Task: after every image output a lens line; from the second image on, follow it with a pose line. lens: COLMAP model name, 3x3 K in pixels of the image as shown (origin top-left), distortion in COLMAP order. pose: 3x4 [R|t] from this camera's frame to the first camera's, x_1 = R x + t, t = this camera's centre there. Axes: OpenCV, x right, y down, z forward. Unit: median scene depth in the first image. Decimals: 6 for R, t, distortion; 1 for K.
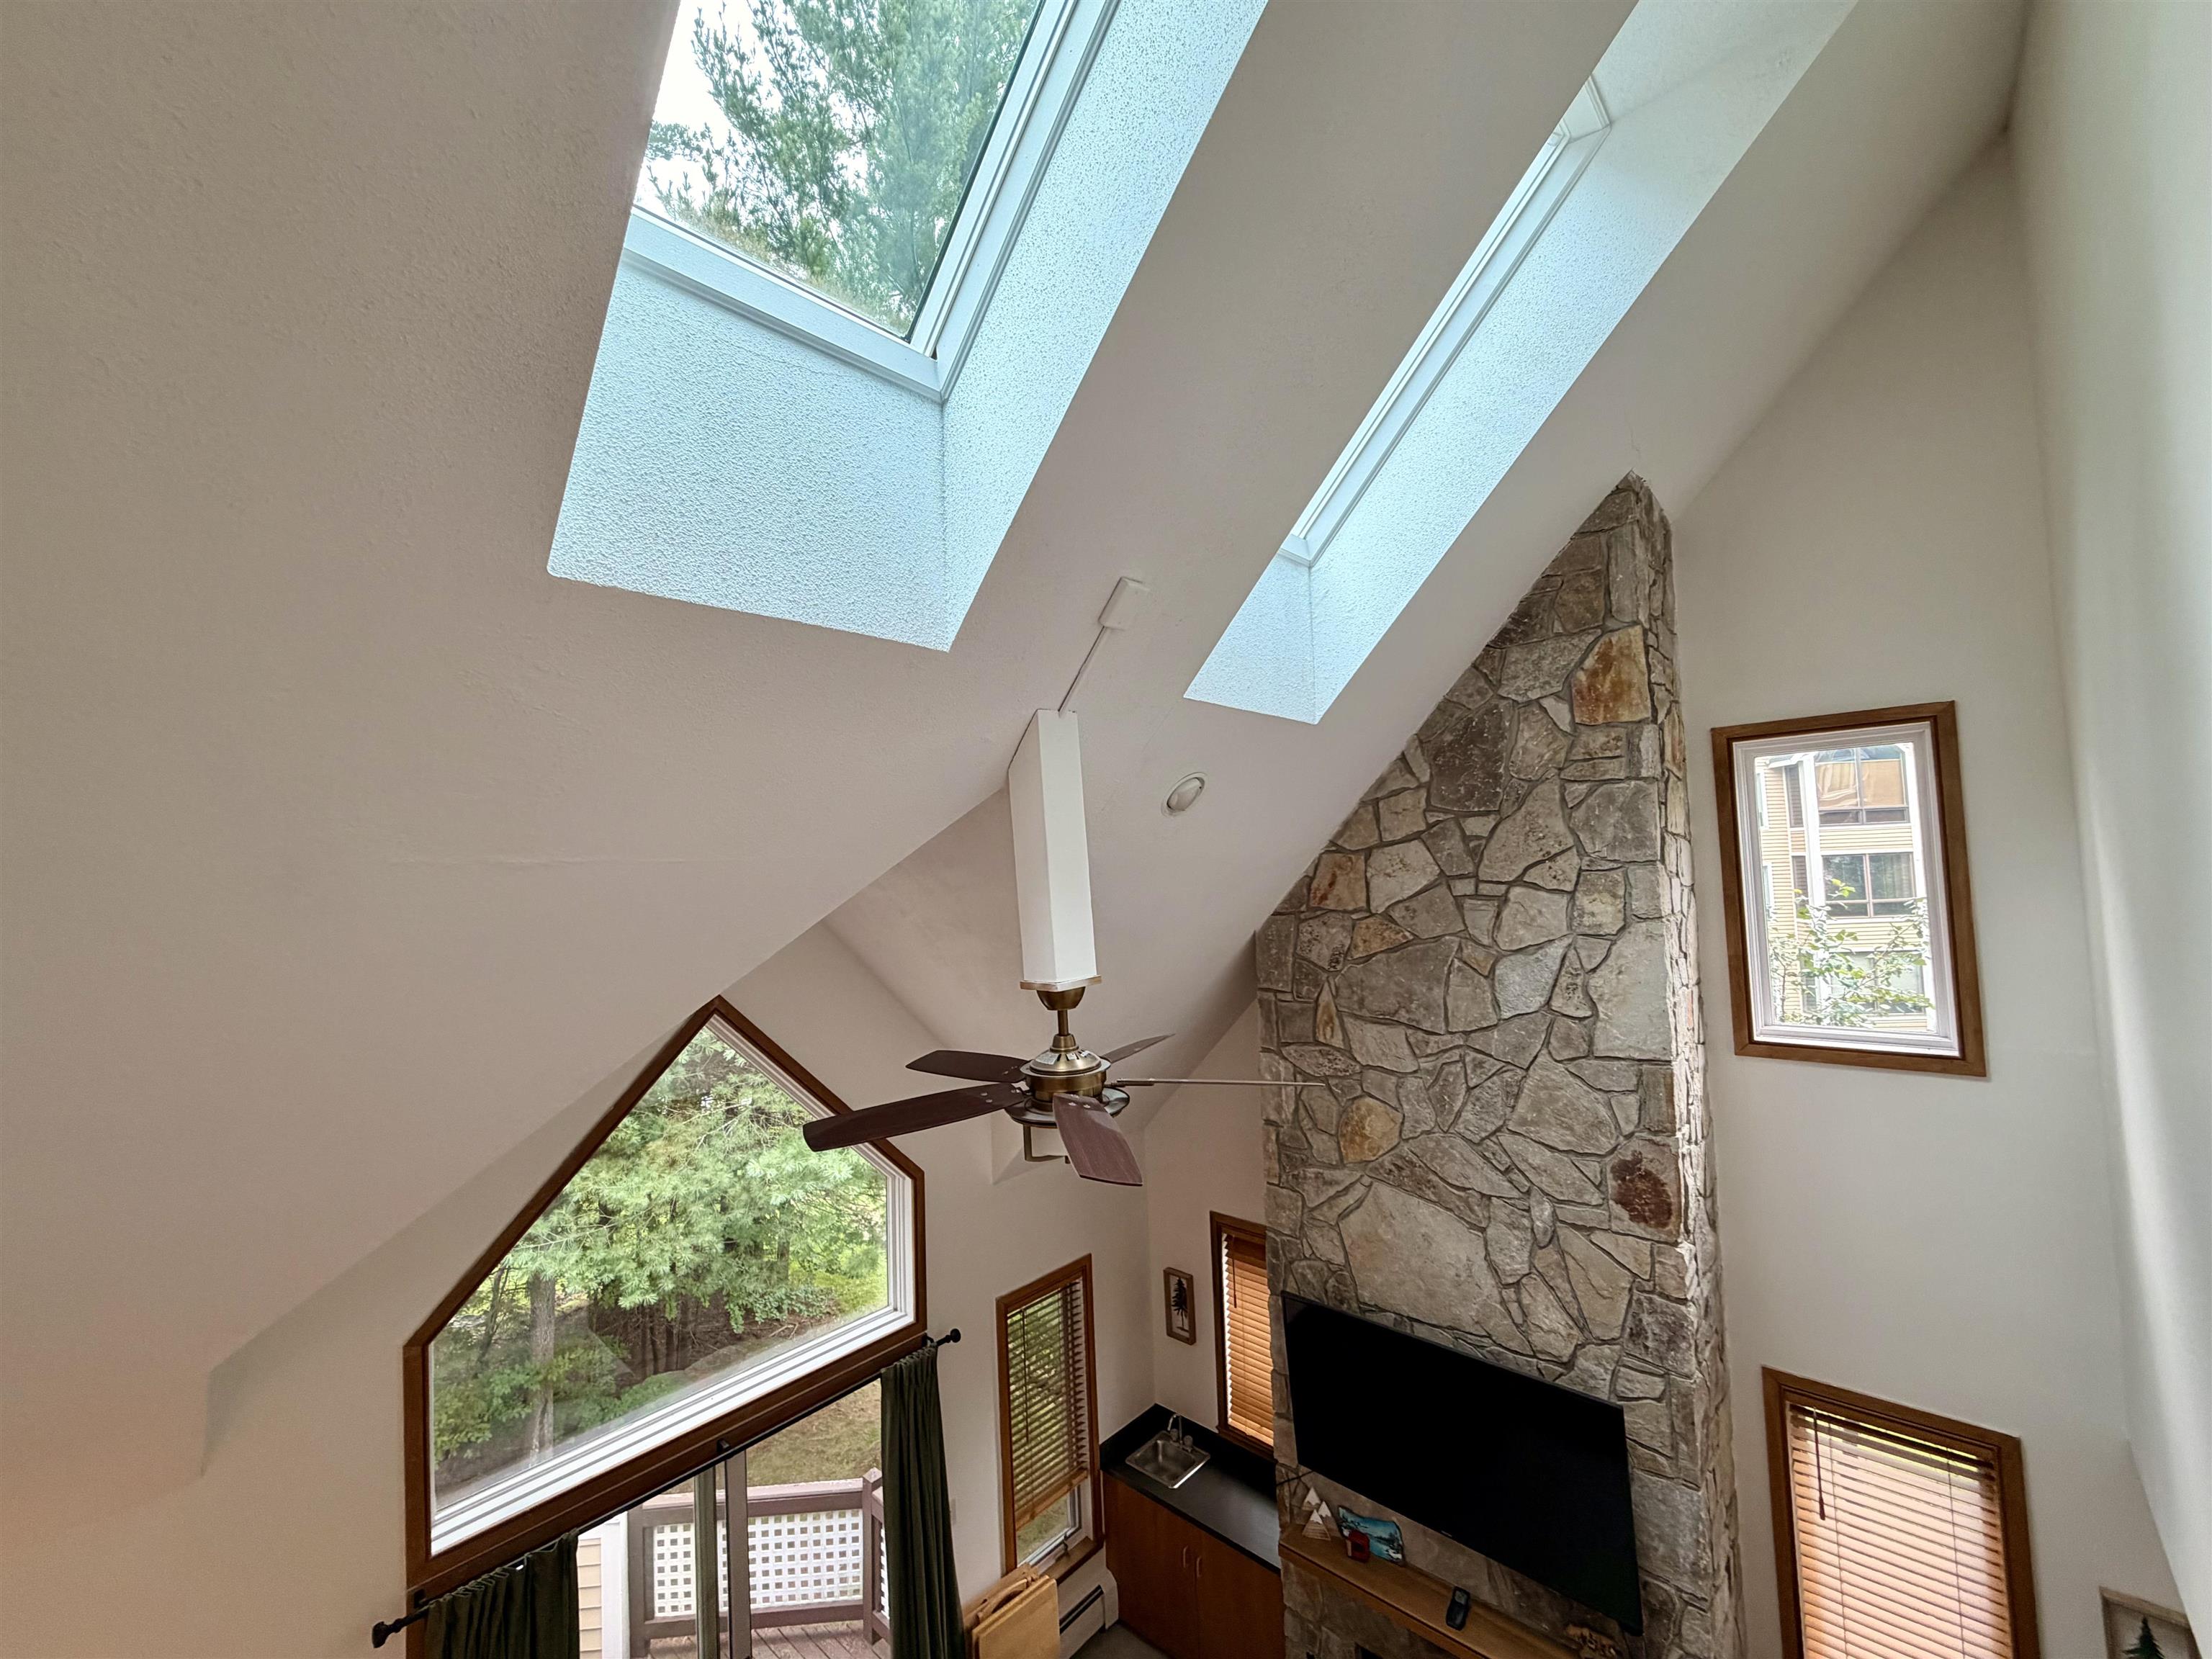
lens RADIAL K [[883.4, 0, 1101.8], [0, 883.4, 831.1], [0, 0, 1]] dist [-0.000076, -0.000031]
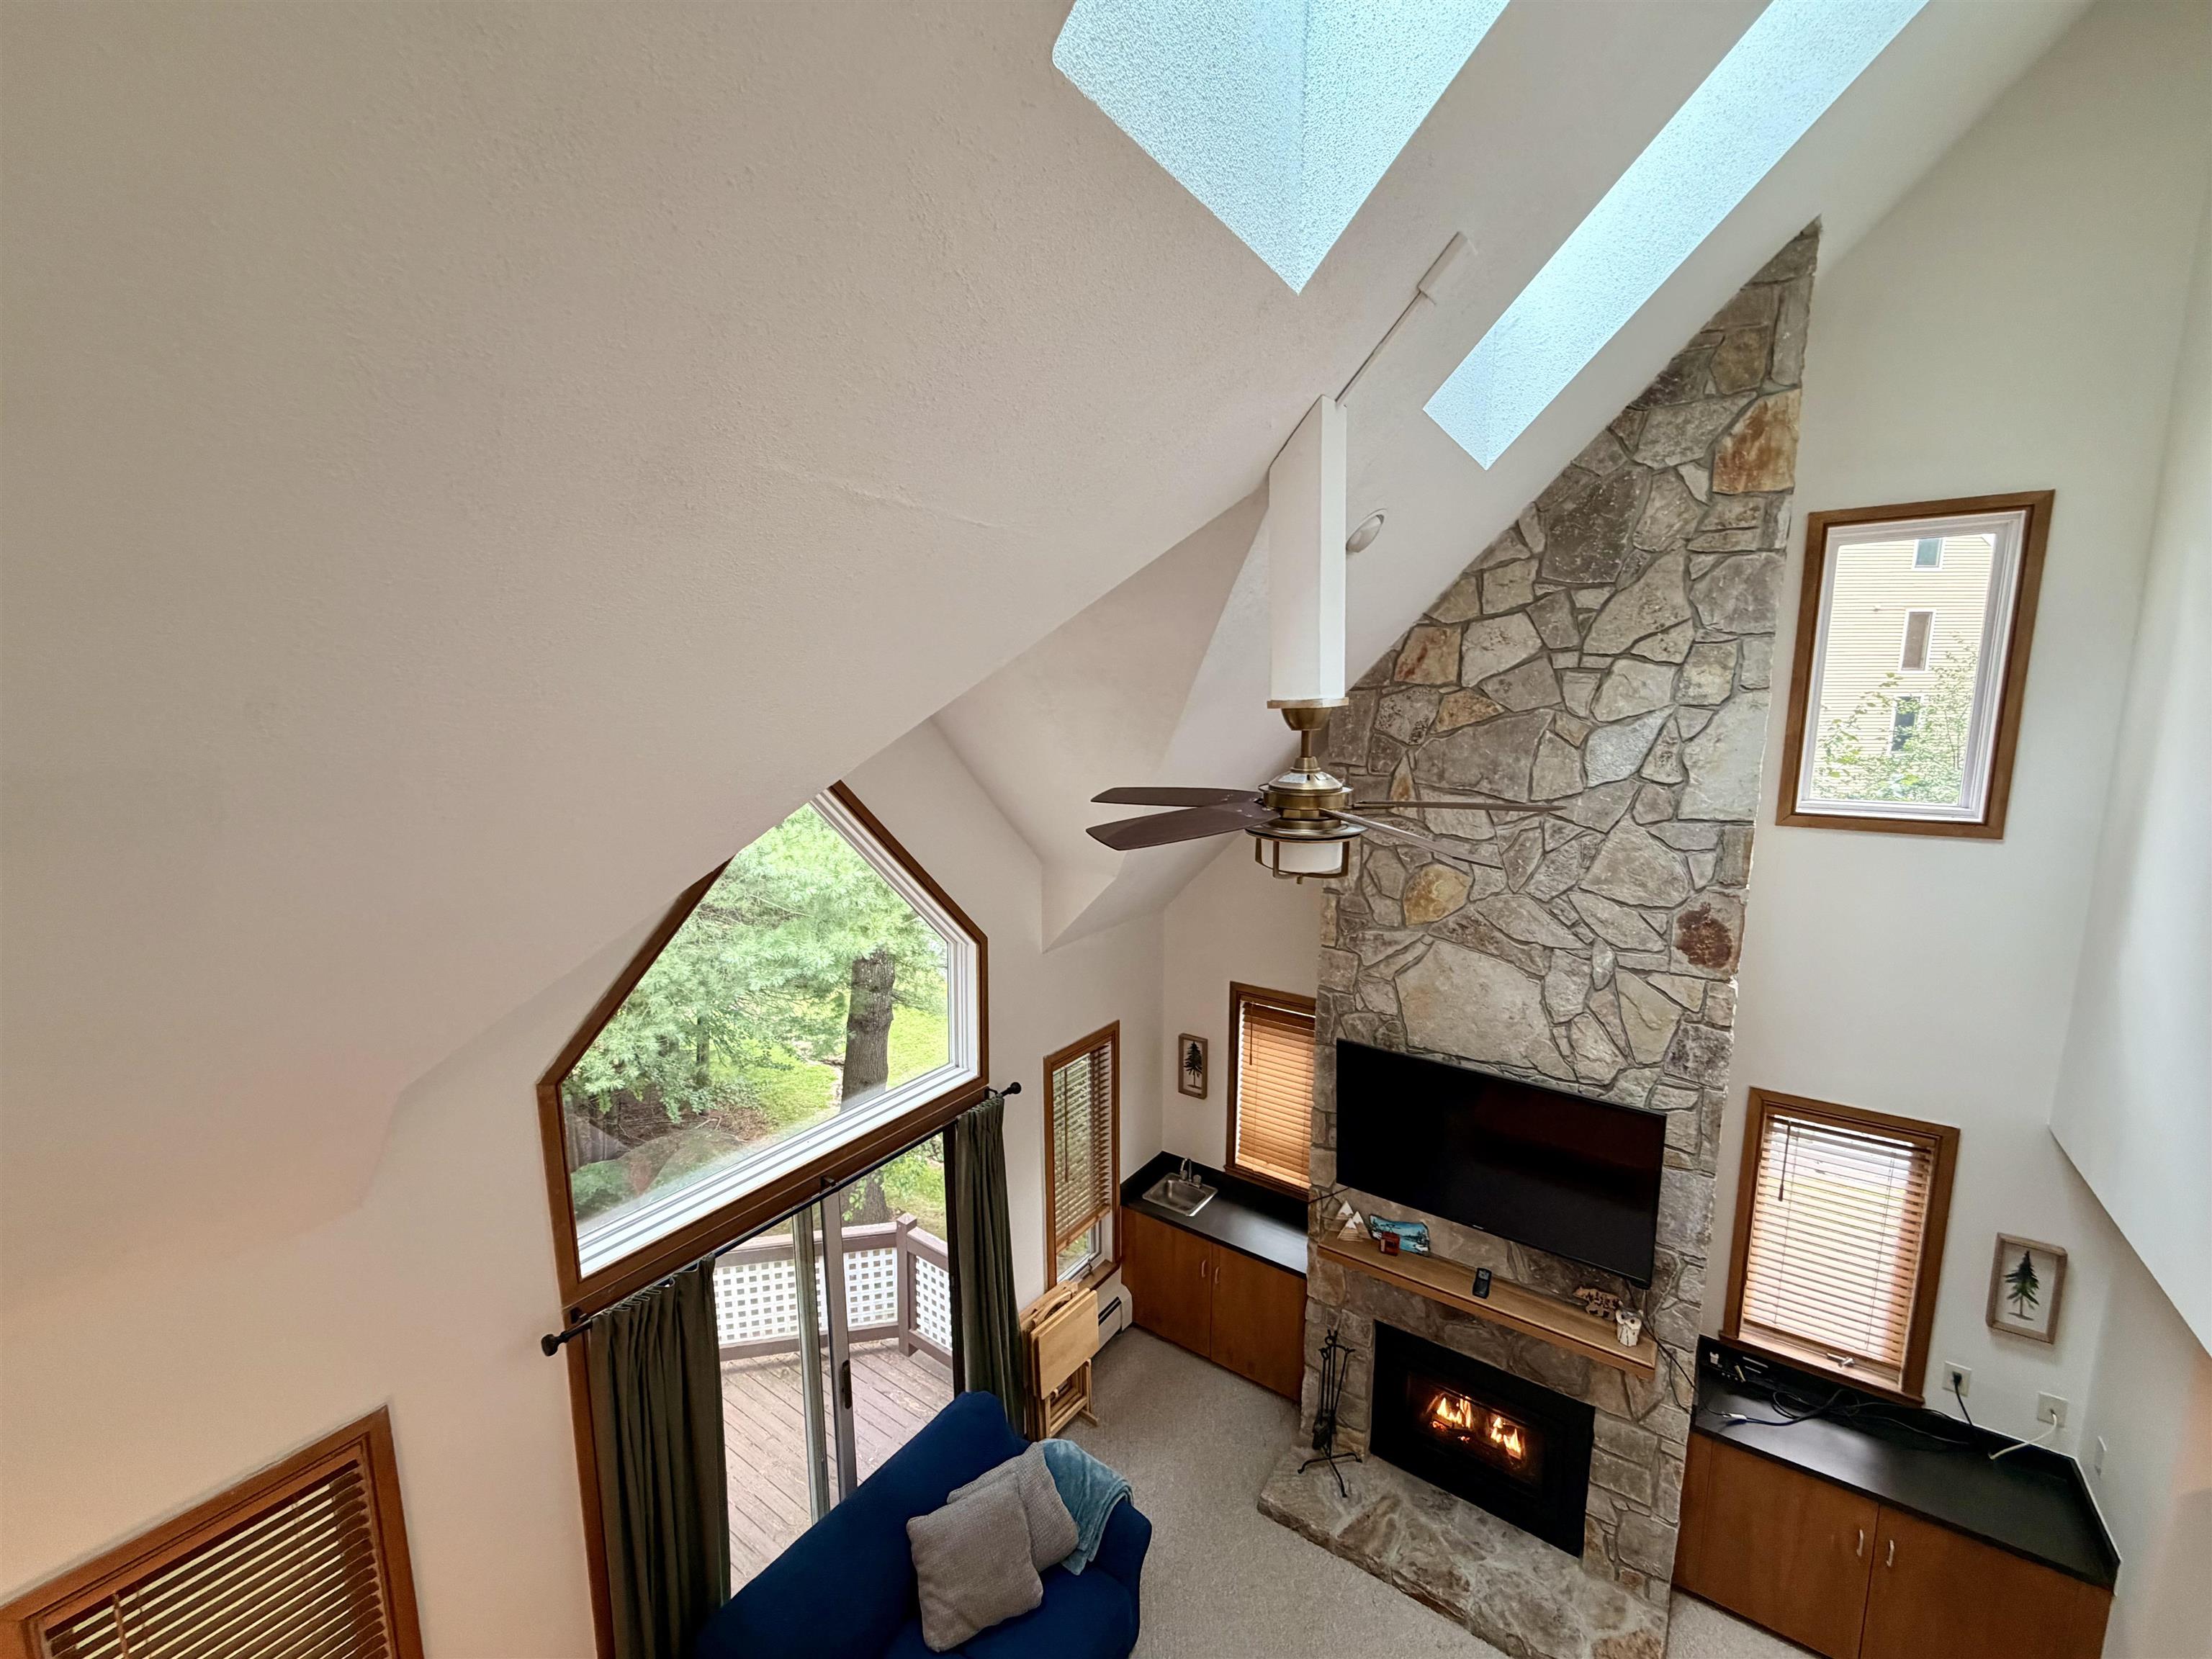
lens RADIAL K [[883.4, 0, 1101.8], [0, 883.4, 831.1], [0, 0, 1]] dist [-0.000076, -0.000031]
pose [[0.990933, 0.016837, 0.133300, -0.232527], [-0.042270, 0.980808, 0.190340, 0.078416], [-0.127537, -0.194248, 0.972626, 0.034749]]
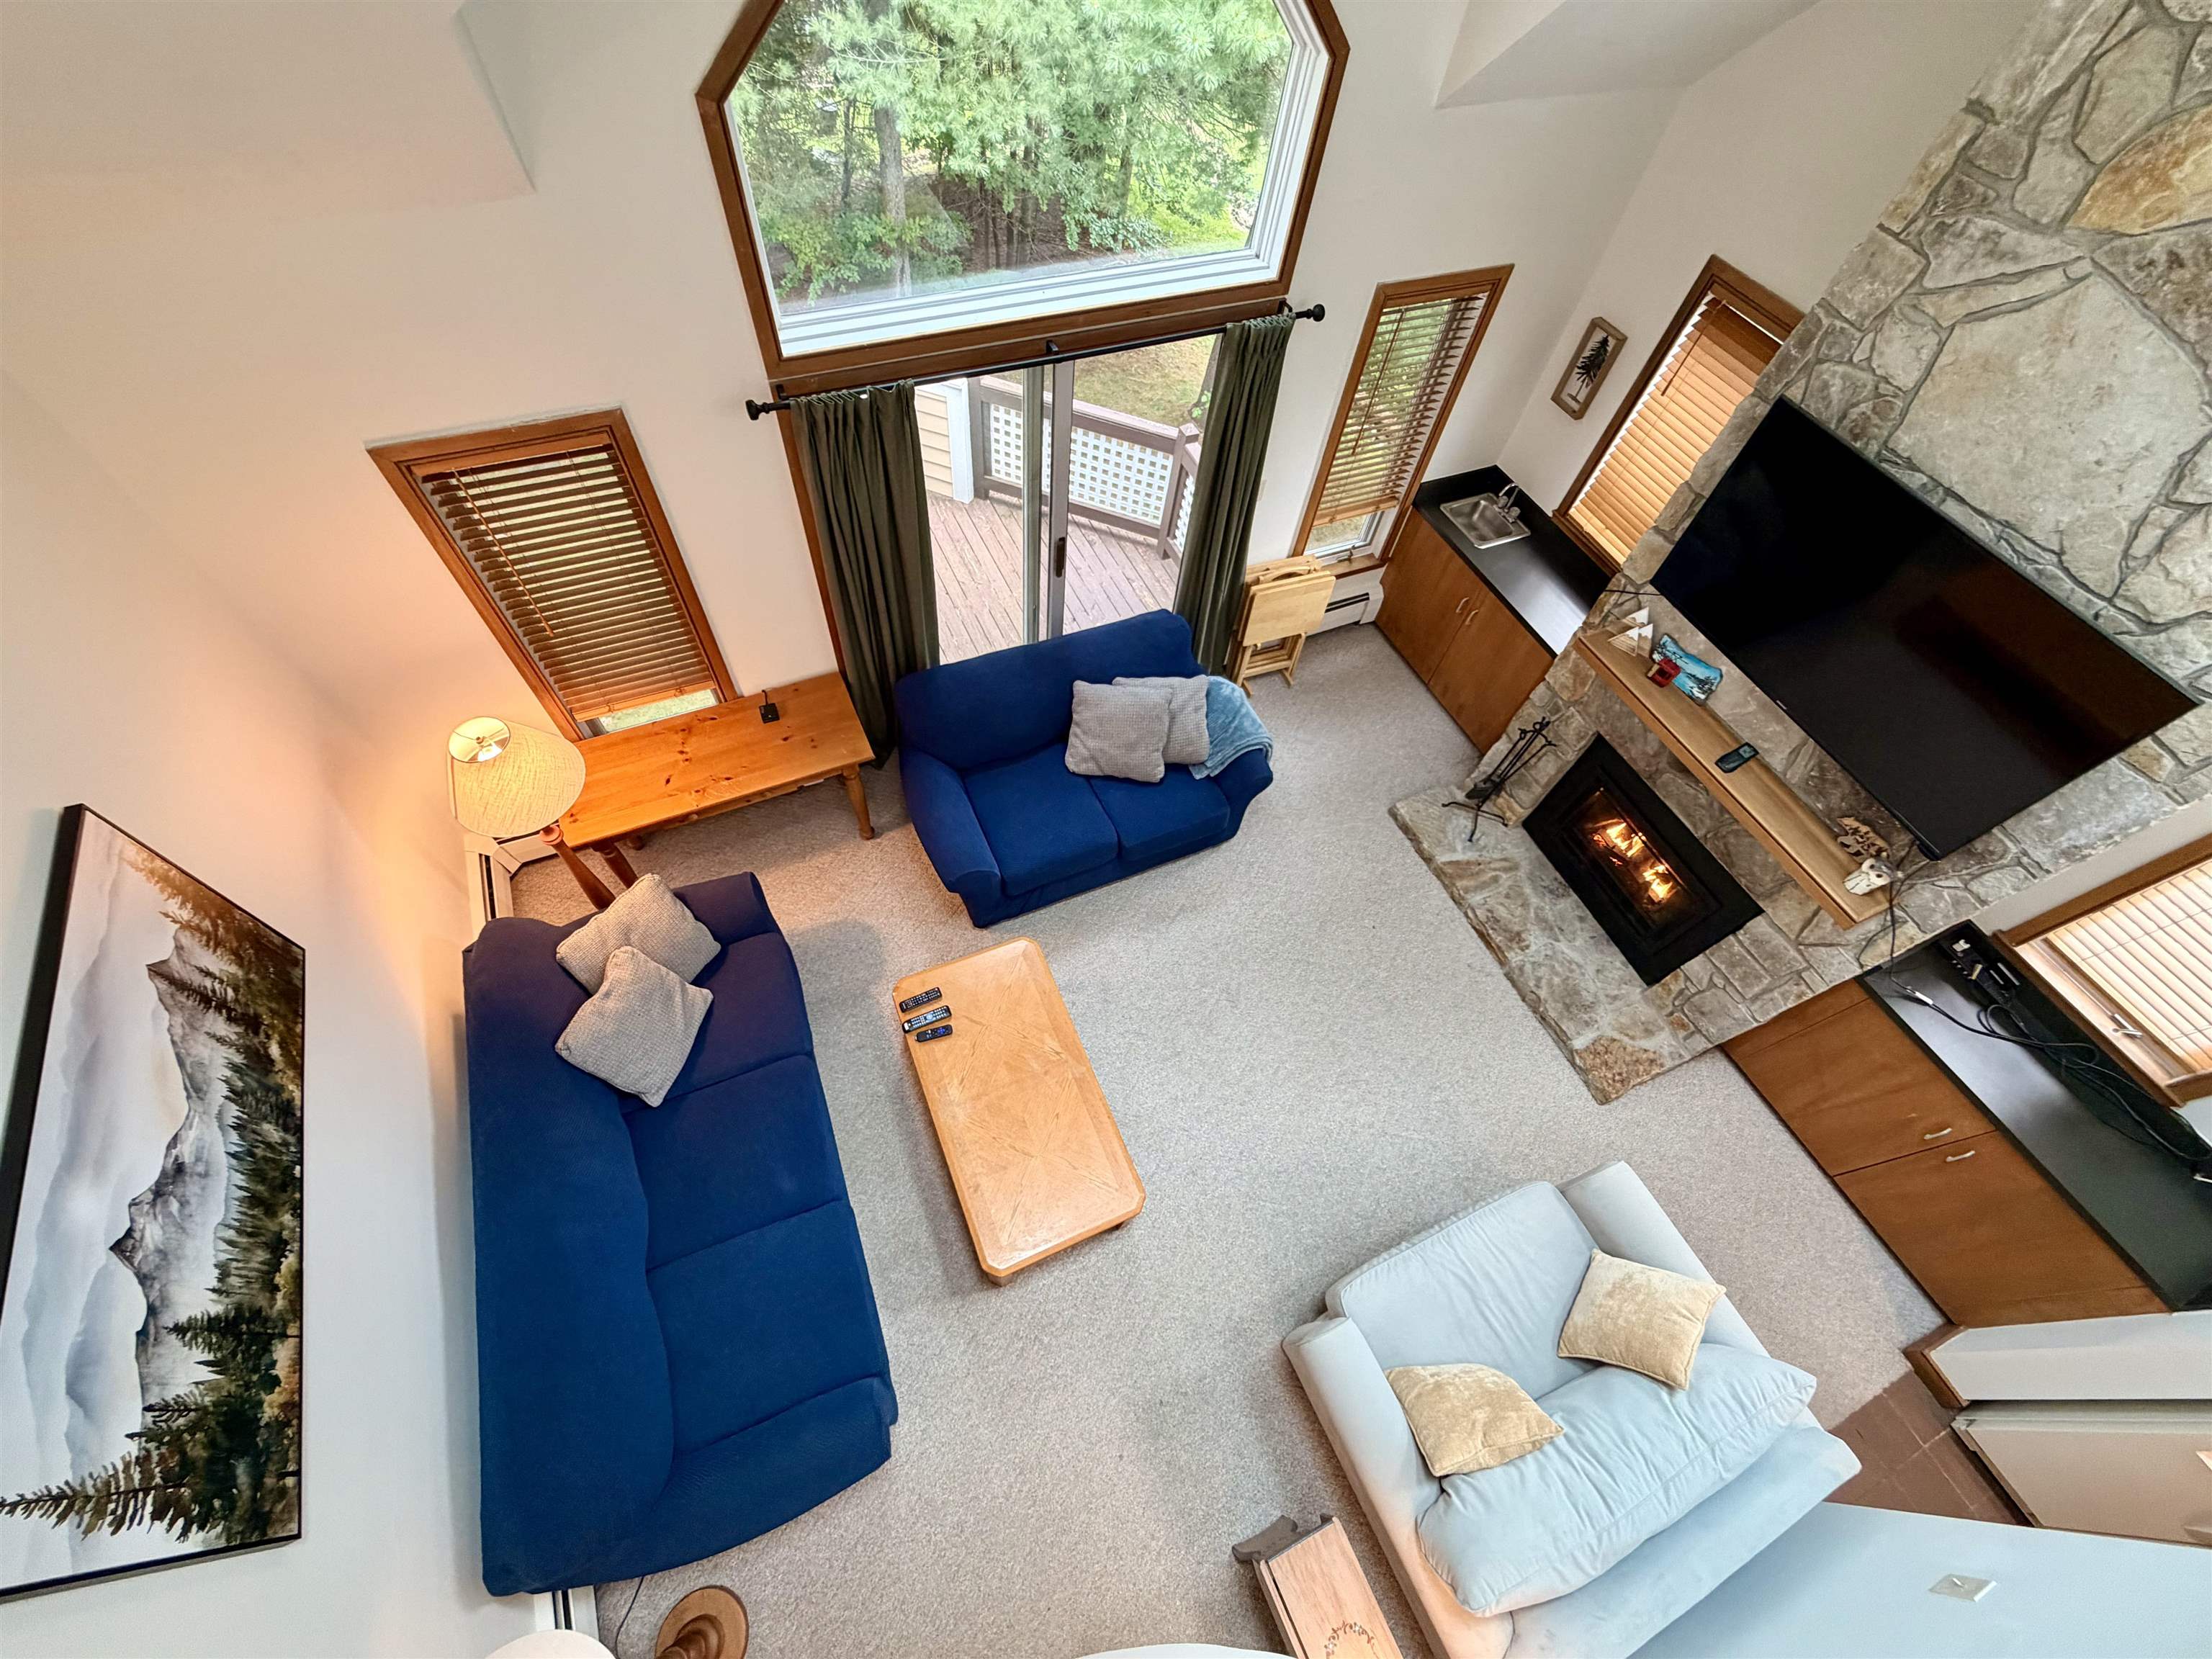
lens RADIAL K [[883.4, 0, 1101.8], [0, 883.4, 831.1], [0, 0, 1]] dist [-0.000076, -0.000031]
pose [[0.913291, 0.389458, -0.119257, -0.072731], [-0.094997, 0.488391, 0.867439, 0.131987], [0.396075, -0.780895, 0.483040, 0.174855]]
